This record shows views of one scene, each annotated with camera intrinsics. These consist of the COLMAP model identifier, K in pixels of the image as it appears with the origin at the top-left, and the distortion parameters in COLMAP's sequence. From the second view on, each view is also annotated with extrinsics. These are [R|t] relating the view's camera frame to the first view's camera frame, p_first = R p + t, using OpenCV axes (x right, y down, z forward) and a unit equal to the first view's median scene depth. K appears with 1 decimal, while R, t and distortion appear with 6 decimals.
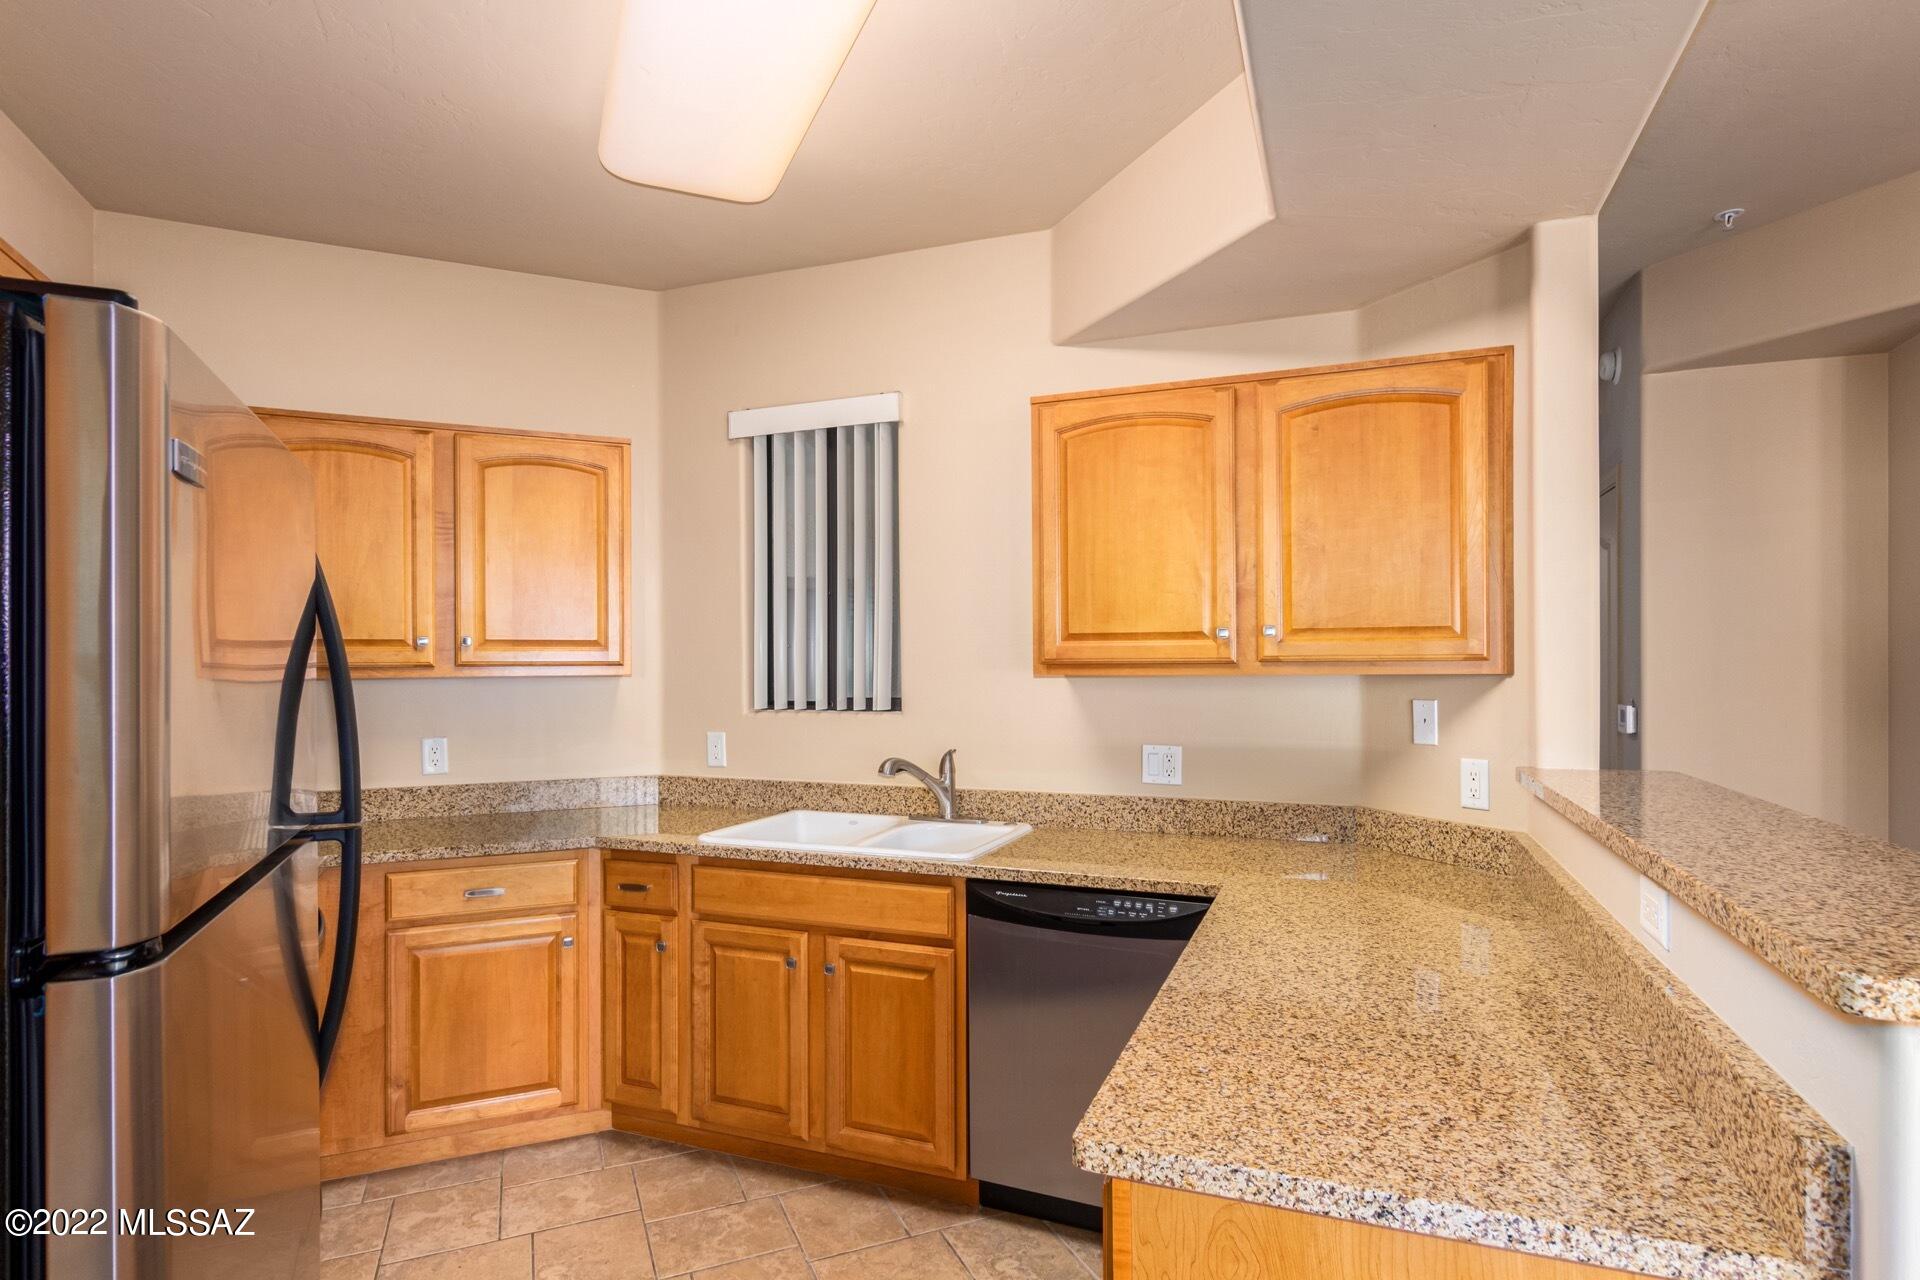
lens RADIAL K [[1009.0, 0, 966.1], [0, 1009.0, 657.0], [0, 0, 1]] dist [0.003793, 0.000539]
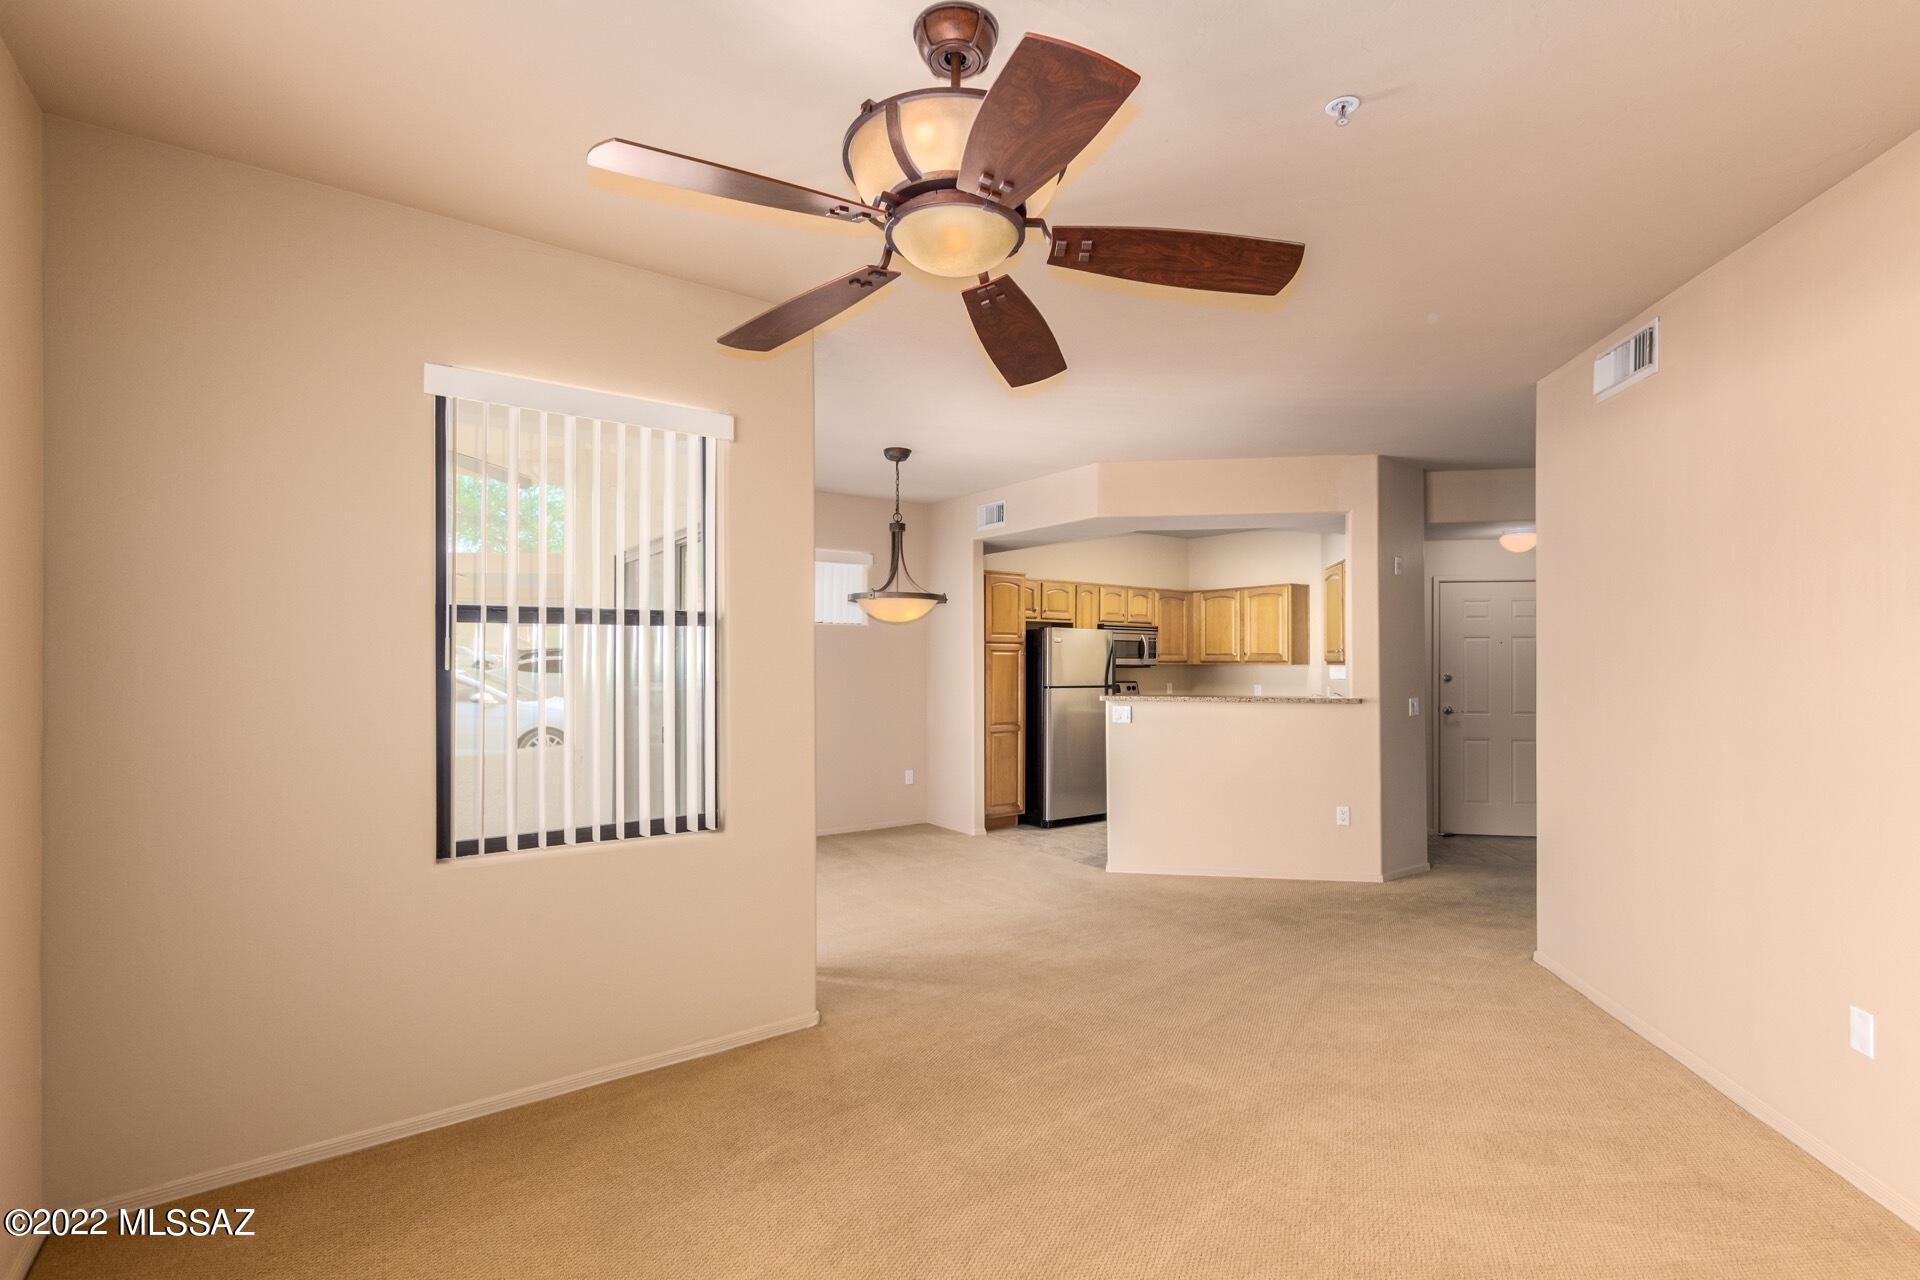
lens RADIAL K [[874.3, 0, 970.8], [0, 874.3, 652.6], [0, 0, 1]] dist [0.001937, 0.000461]
pose [[0.207423, -0.005109, -0.978238, 2.297838], [0.002655, 0.999986, -0.004659, -0.009018], [0.978248, -0.001631, 0.207433, -0.495274]]
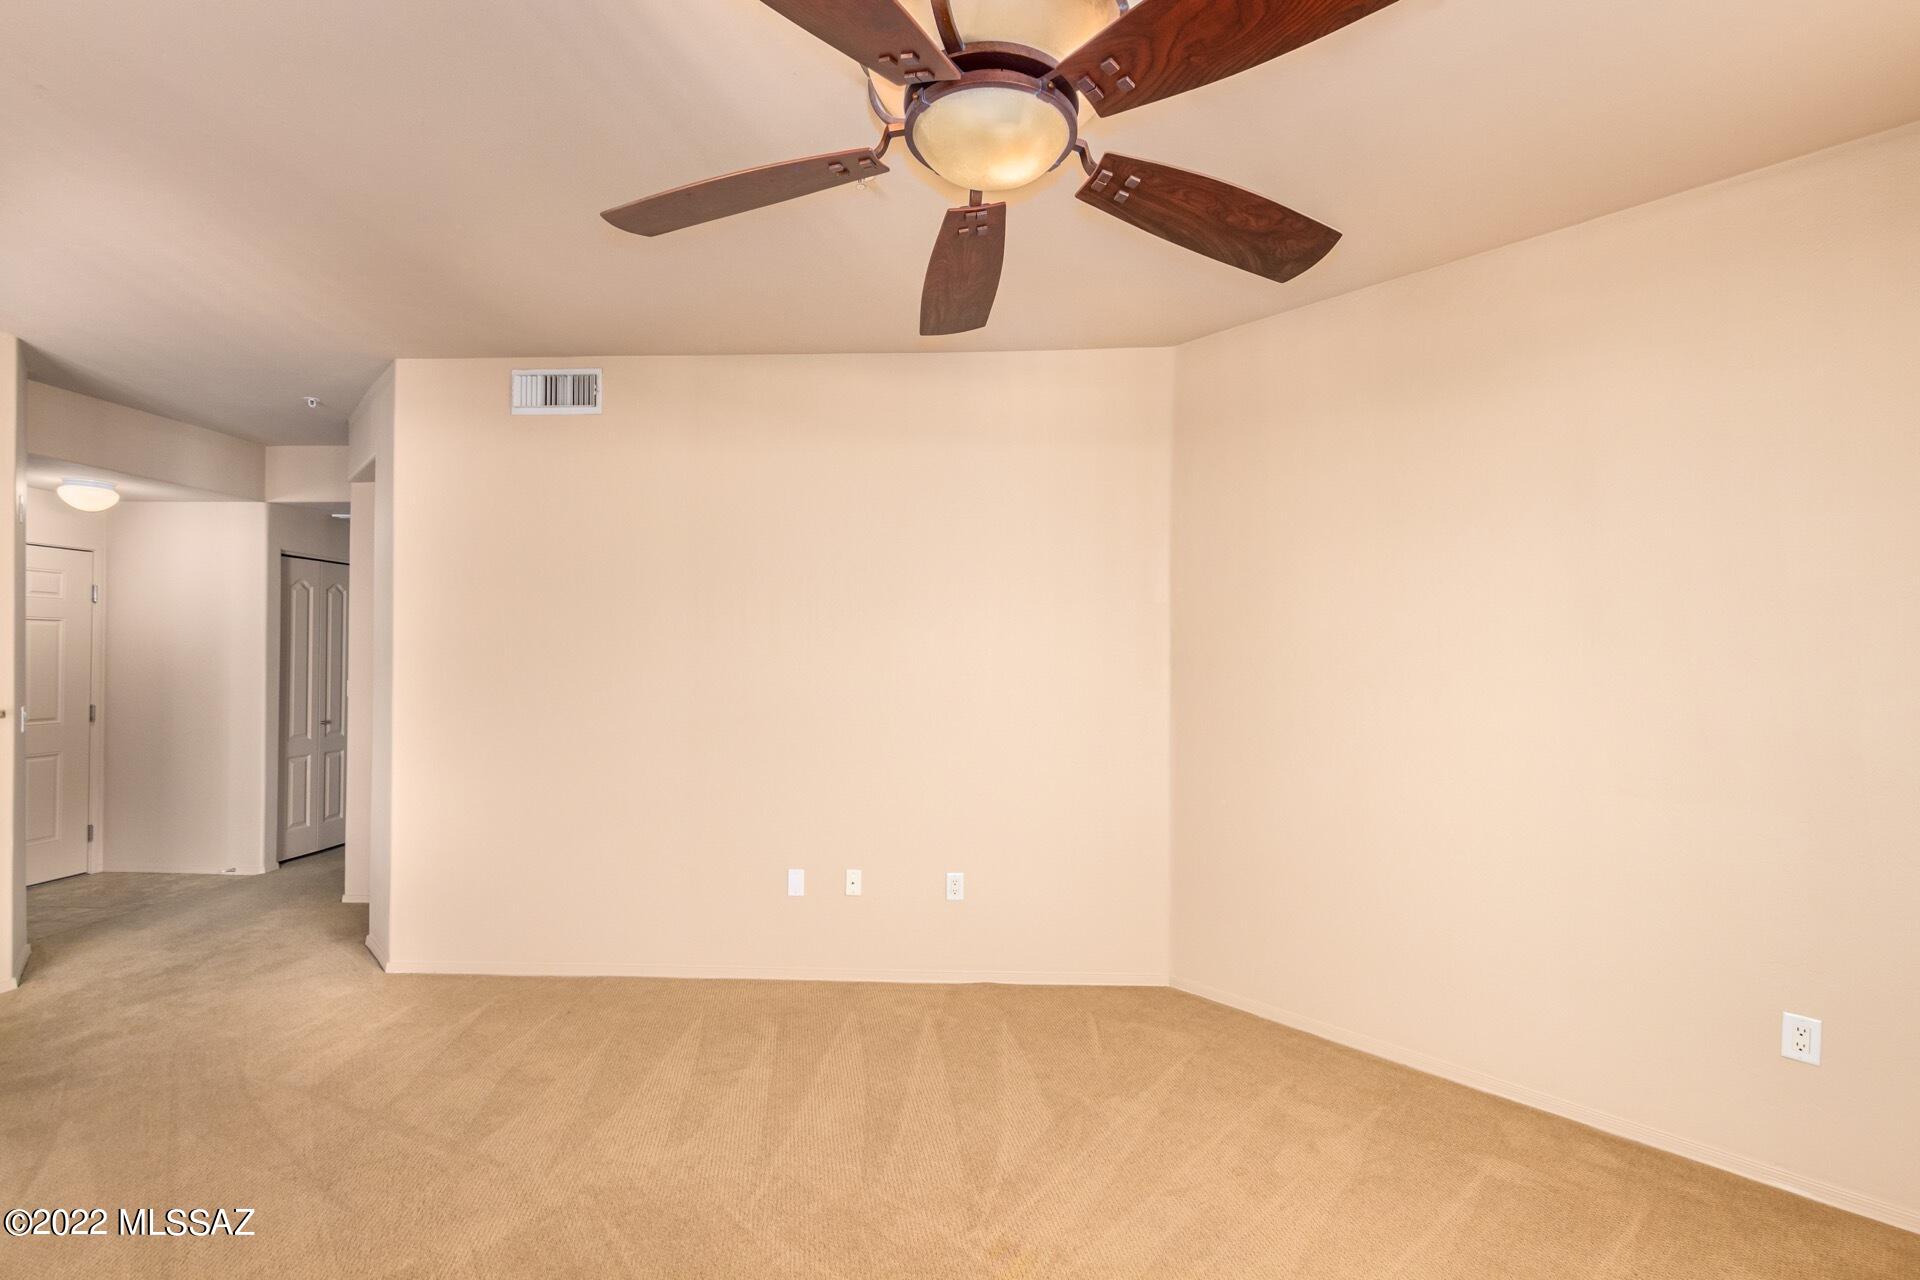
lens RADIAL K [[874.3, 0, 970.8], [0, 874.3, 652.6], [0, 0, 1]] dist [0.001937, 0.000461]
pose [[0.946977, 0.010902, 0.321115, 1.463463], [-0.011114, 0.999938, -0.001171, -0.009899], [-0.321108, -0.002460, 0.947040, -0.873116]]
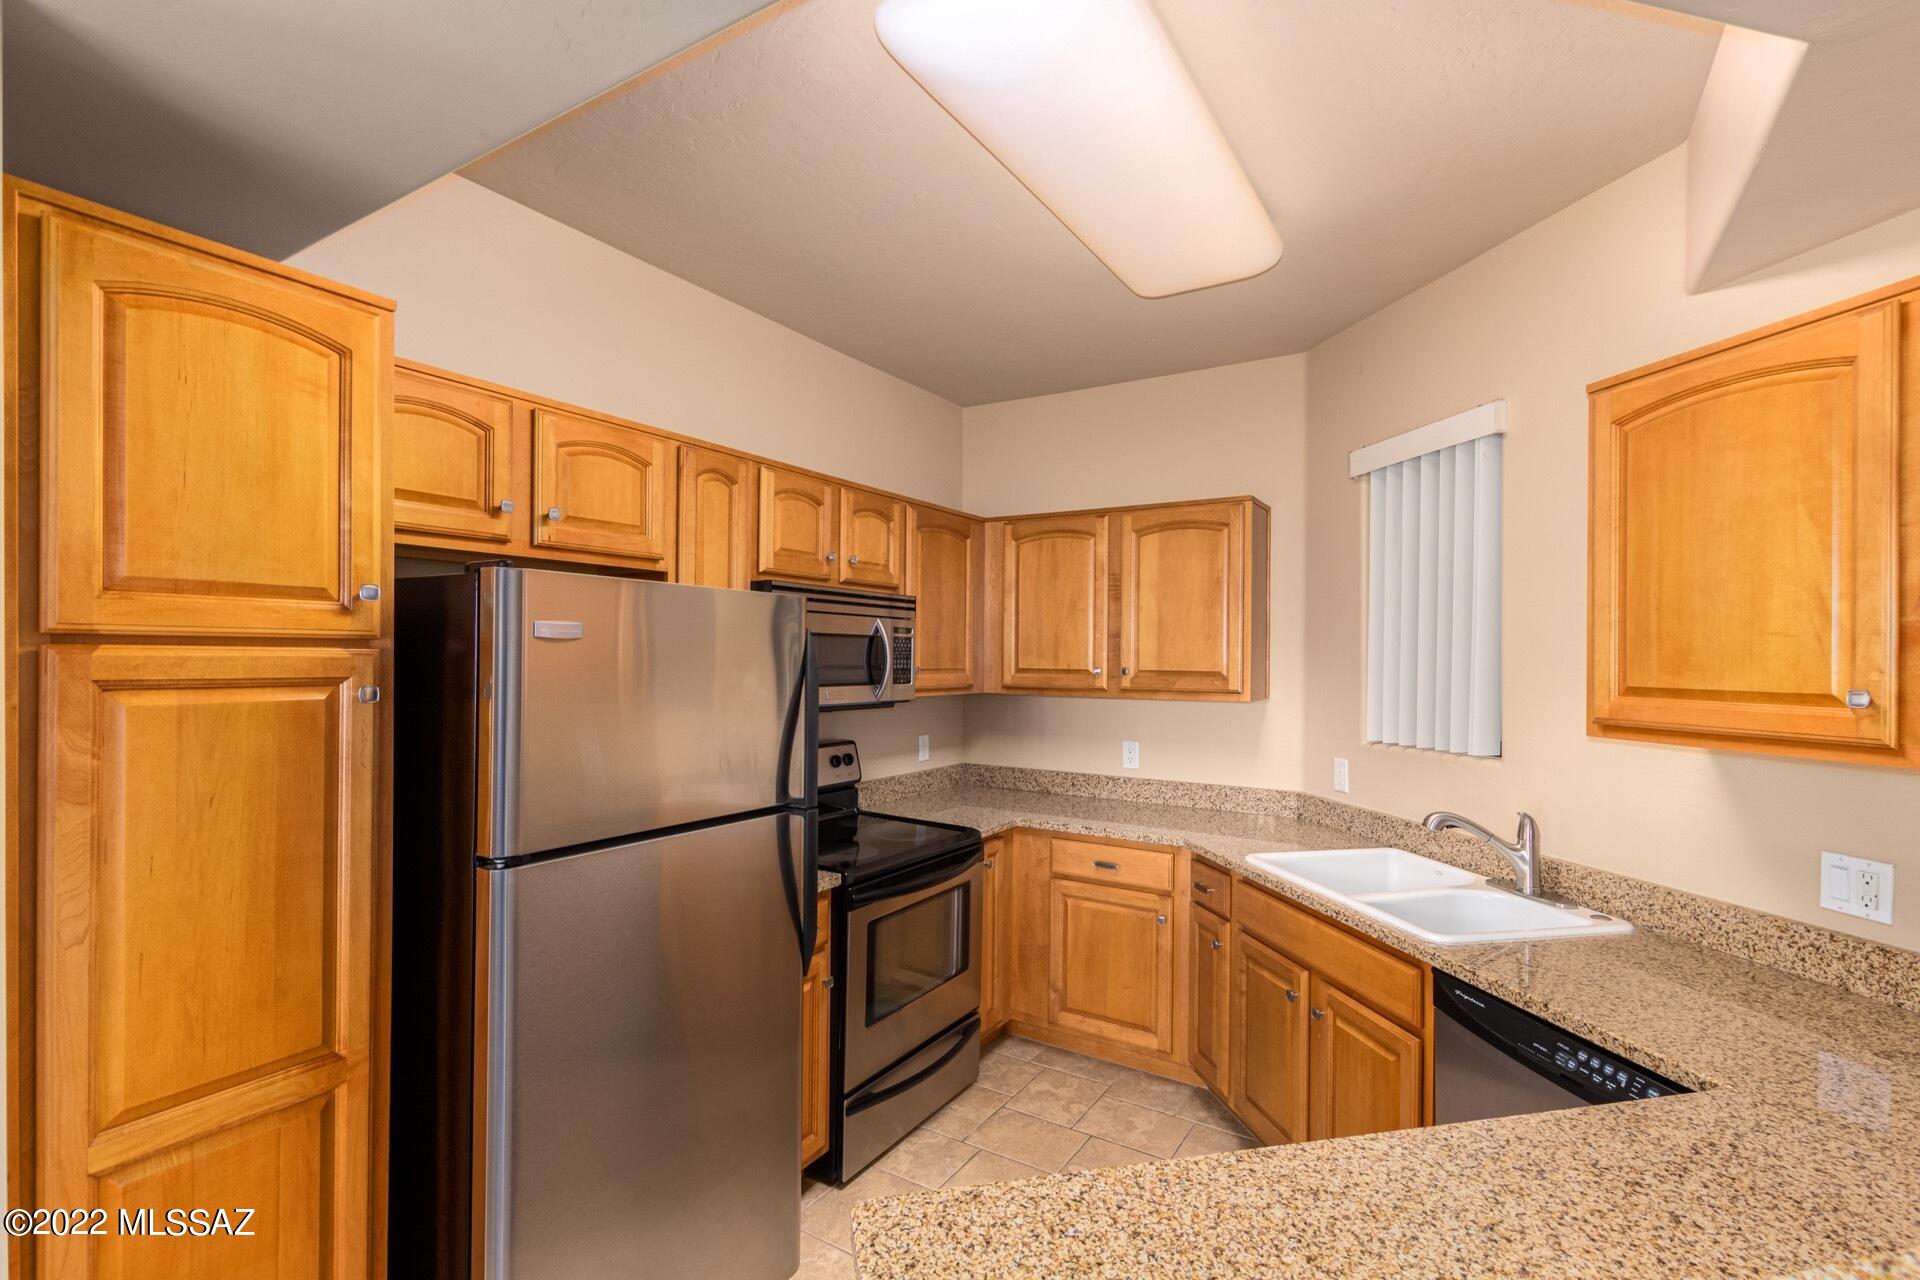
lens RADIAL K [[874.3, 0, 970.8], [0, 874.3, 652.6], [0, 0, 1]] dist [0.001937, 0.000461]
pose [[0.561993, 0.007725, -0.827106, 0.368163], [-0.006153, 0.999968, 0.005159, -0.048871], [0.827119, 0.002190, 0.562022, 0.218224]]
